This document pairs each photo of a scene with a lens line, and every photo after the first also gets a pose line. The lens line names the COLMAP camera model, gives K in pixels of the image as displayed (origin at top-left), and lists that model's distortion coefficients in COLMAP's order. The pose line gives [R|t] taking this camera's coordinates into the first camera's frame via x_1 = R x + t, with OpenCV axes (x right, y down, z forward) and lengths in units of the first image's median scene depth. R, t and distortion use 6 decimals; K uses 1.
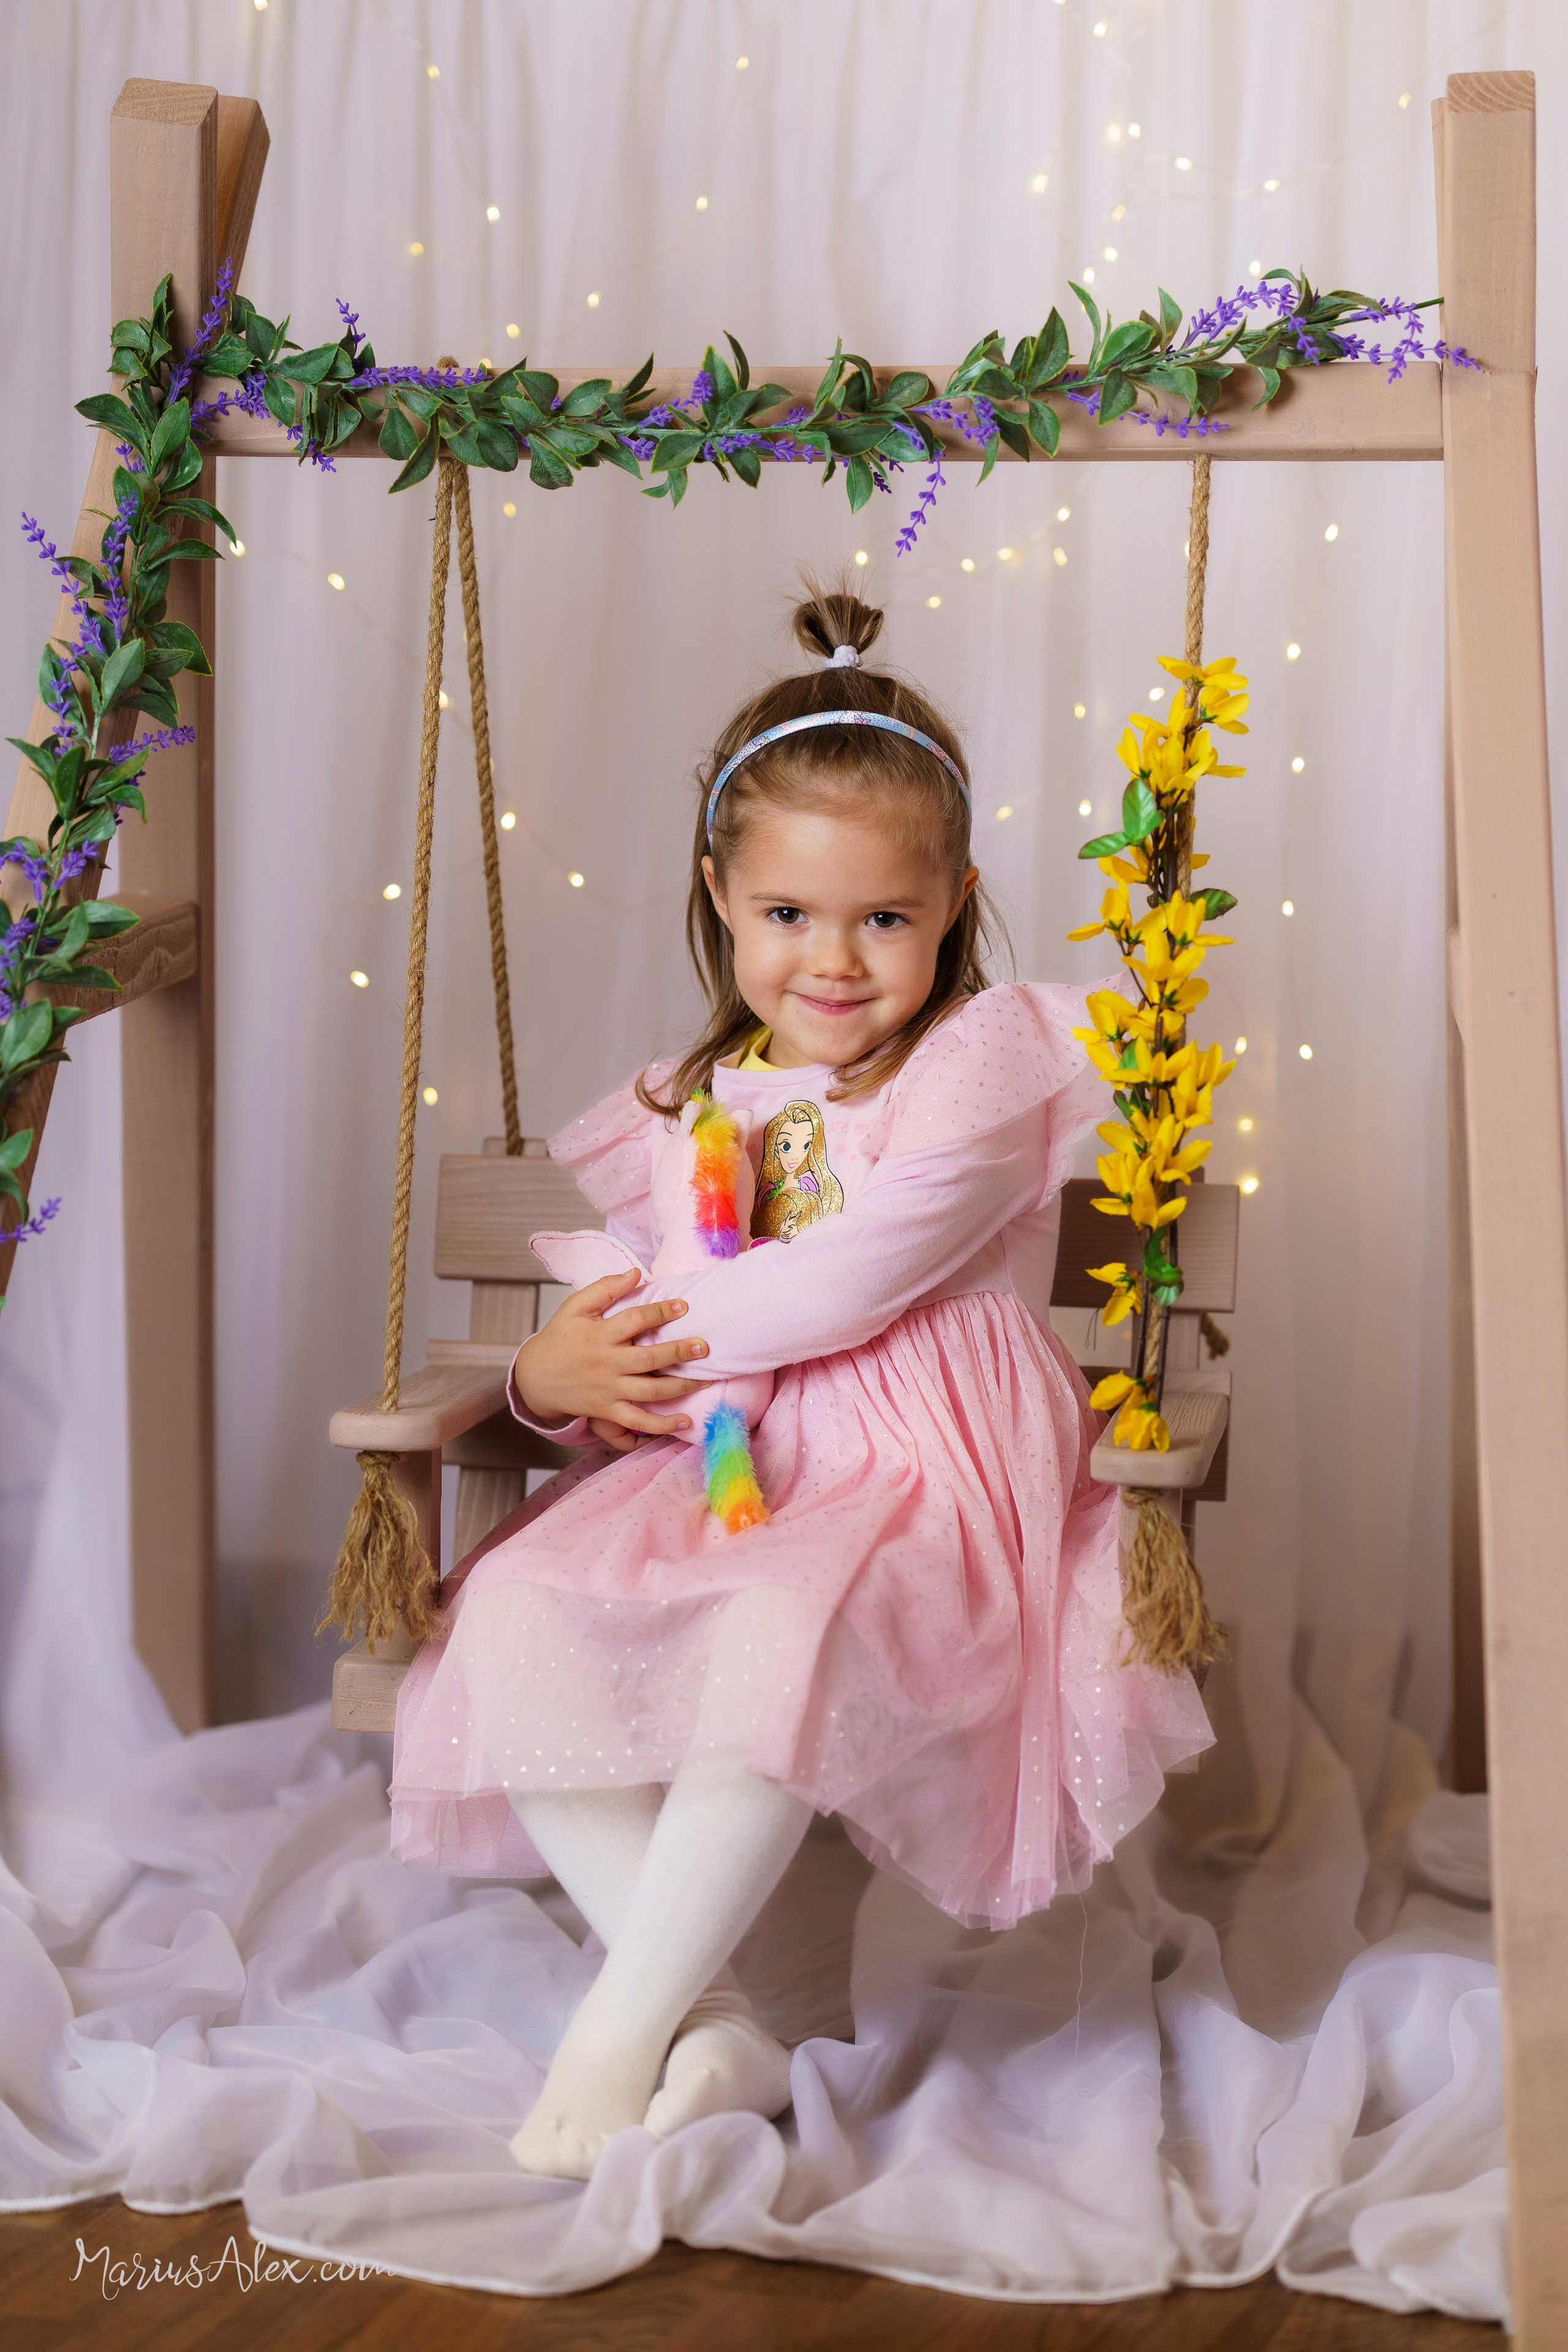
lens RADIAL K [[5808.1, 0, 781.8], [0, 5808.1, 1185.4], [0, 0, 1]] dist [0.027755, 0.000000]
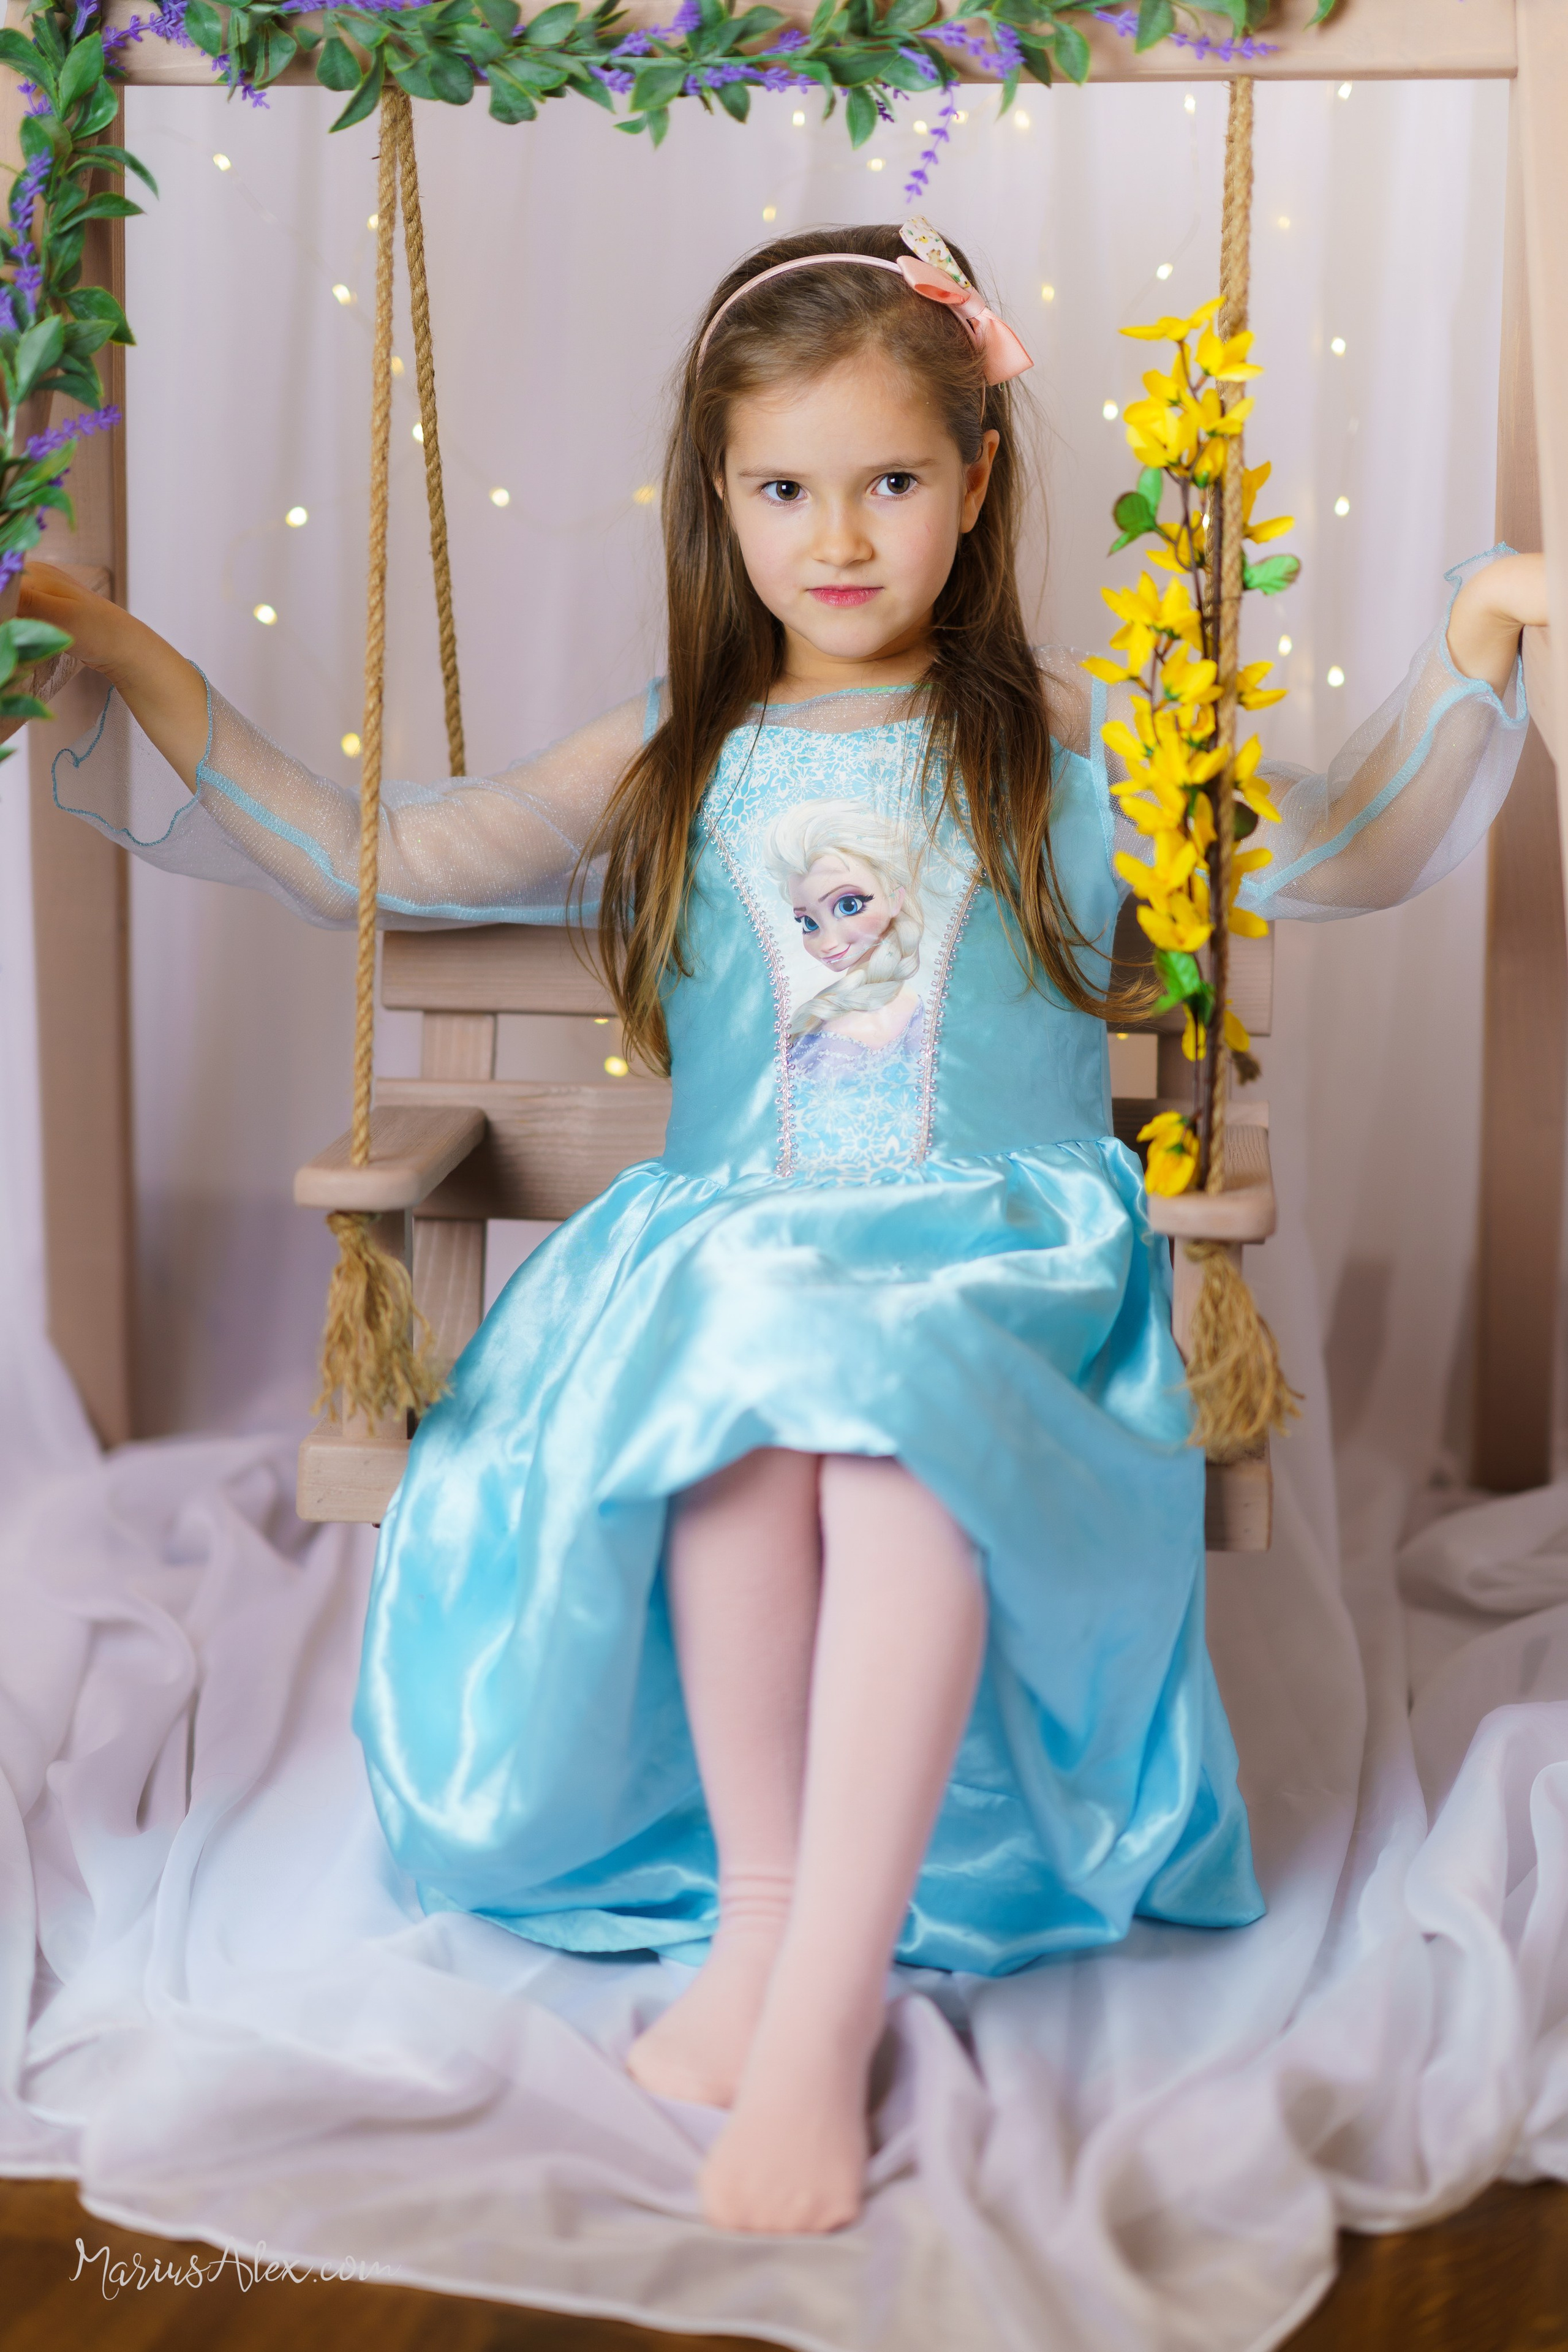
lens RADIAL K [[5808.1, 0, 770.0], [0, 5808.1, 1174.6], [0, 0, 1]] dist [0.027755, 0.000000]
pose [[0.998999, -0.023873, 0.037826, -0.038192], [0.019025, 0.992136, 0.123709, -0.070800], [-0.040481, -0.122866, 0.991597, 0.099853]]
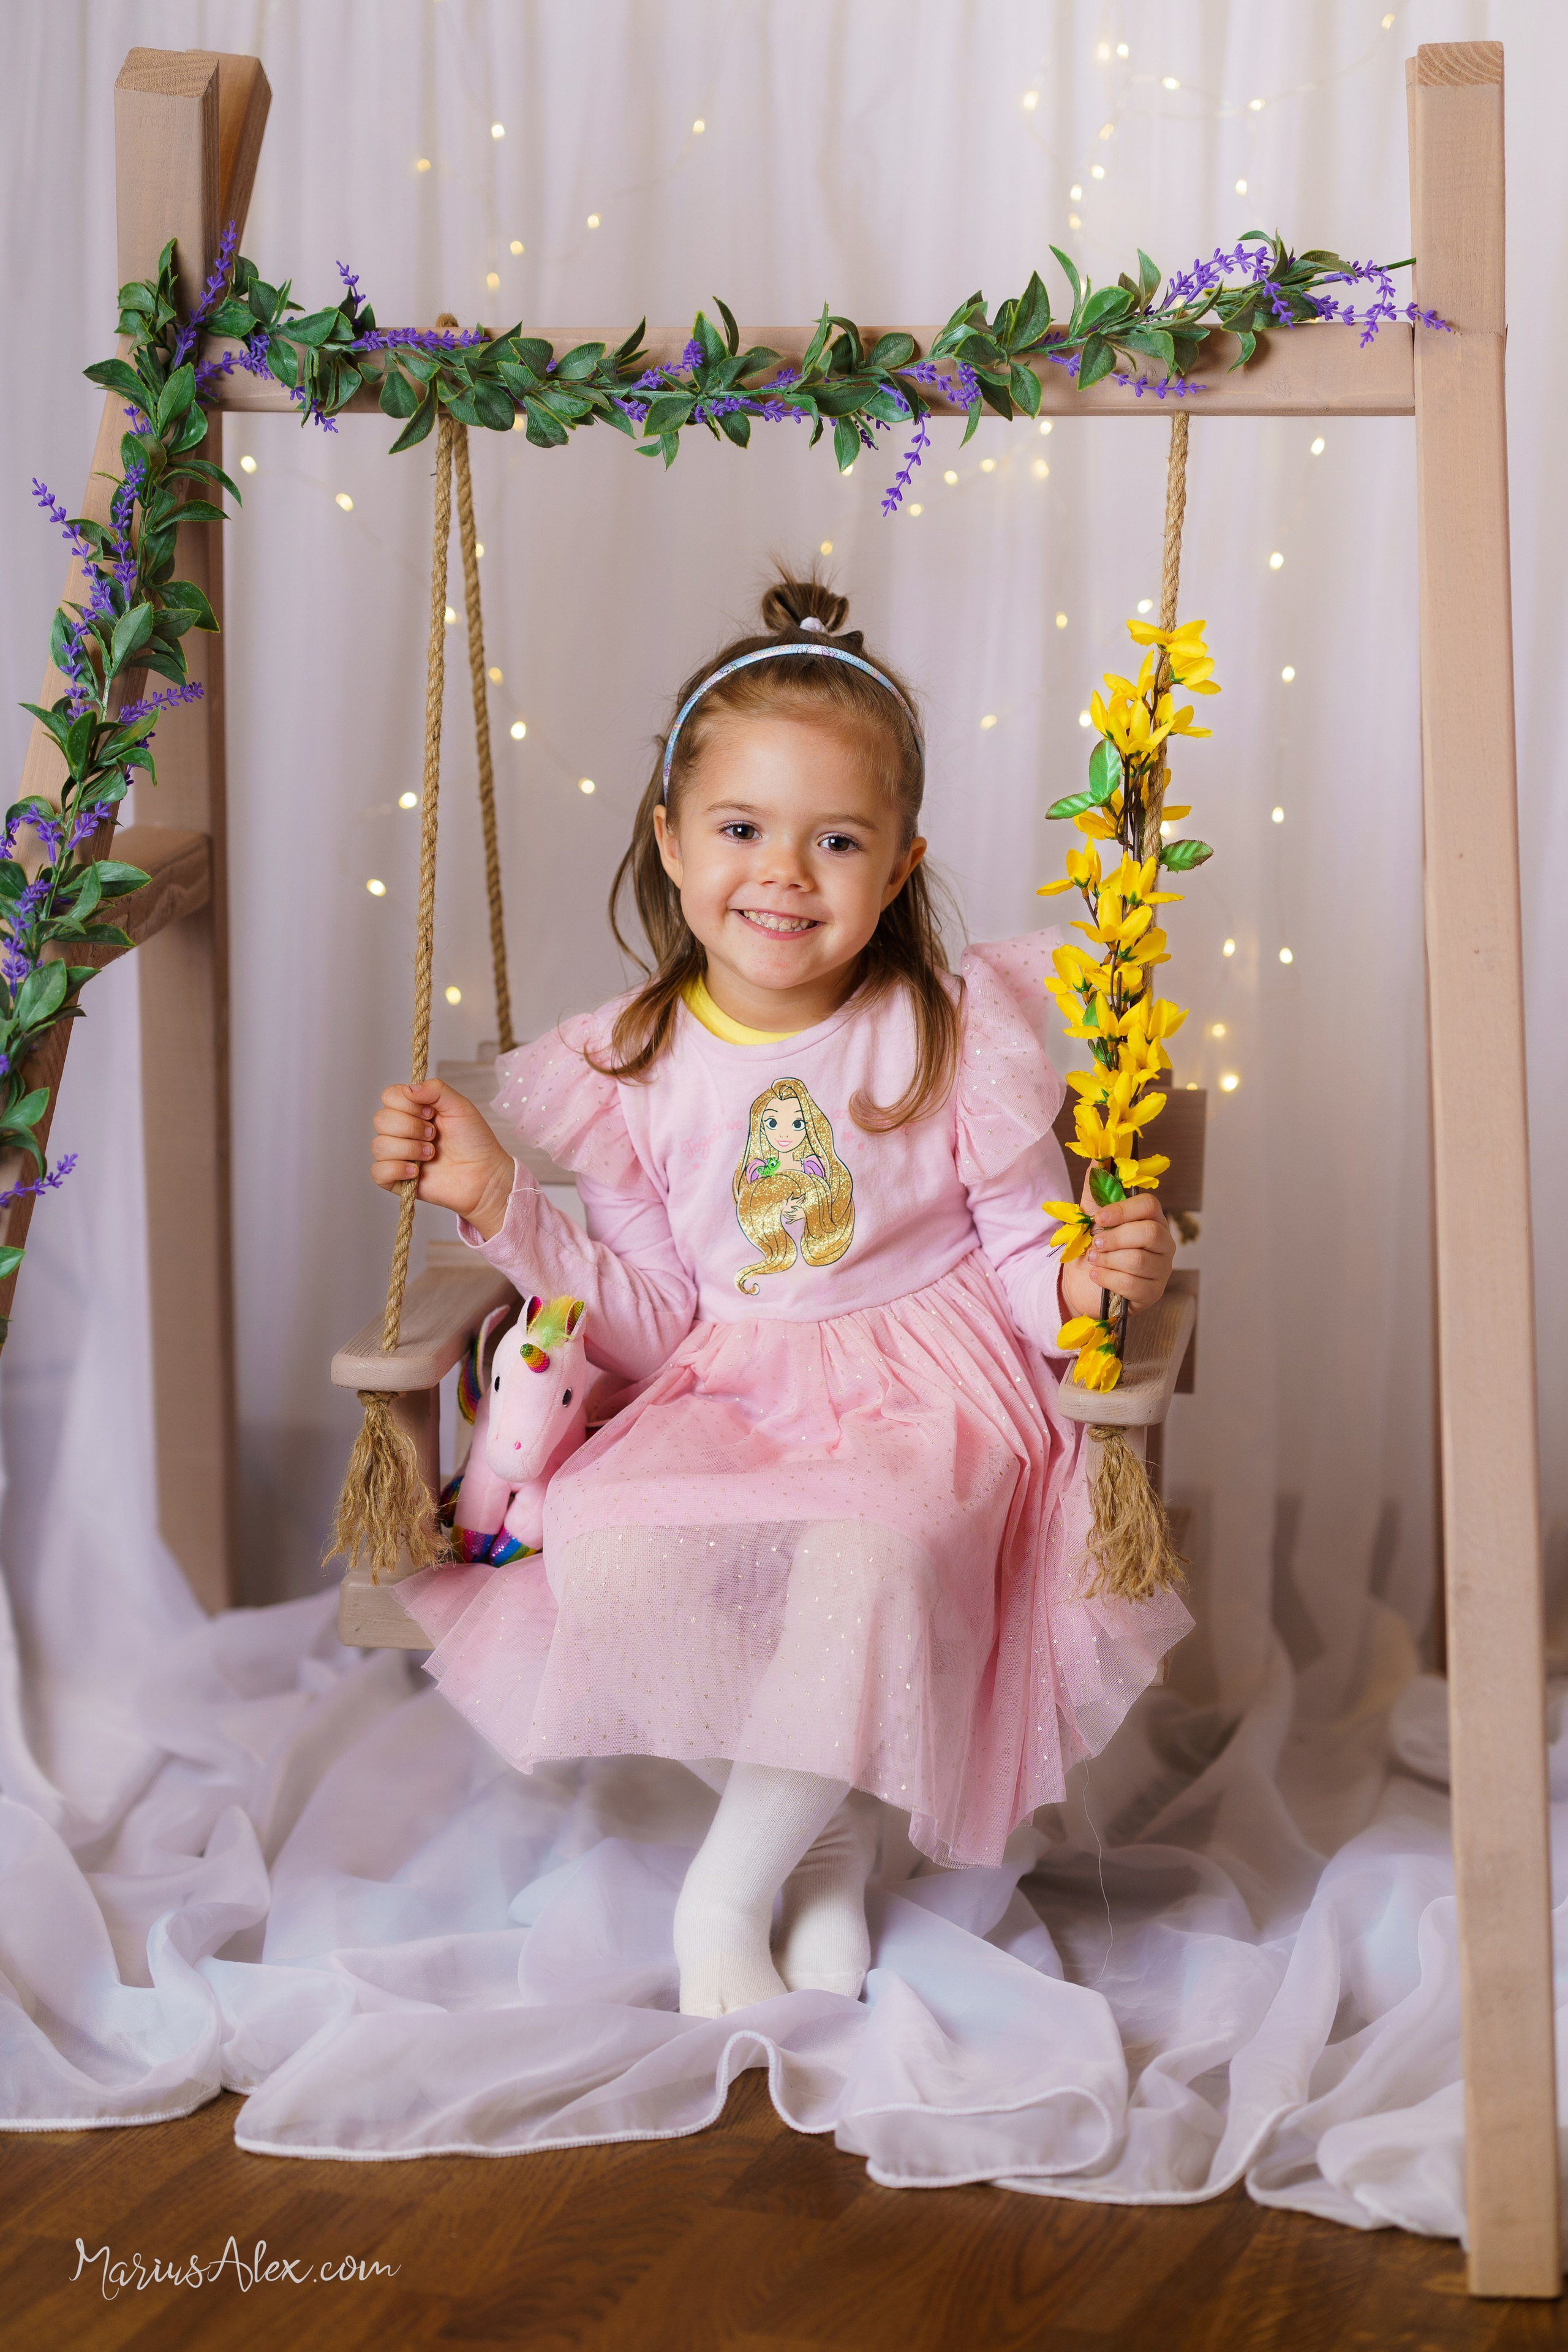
lens RADIAL K [[5808.1, 0, 786.3], [0, 5808.1, 1178.9], [0, 0, 1]] dist [0.027755, 0.000000]
pose [[0.999963, -0.004634, -0.007221, 0.009511], [0.005011, 0.998575, 0.053127, -0.045632], [0.006965, -0.053162, 0.998562, -0.033307]]
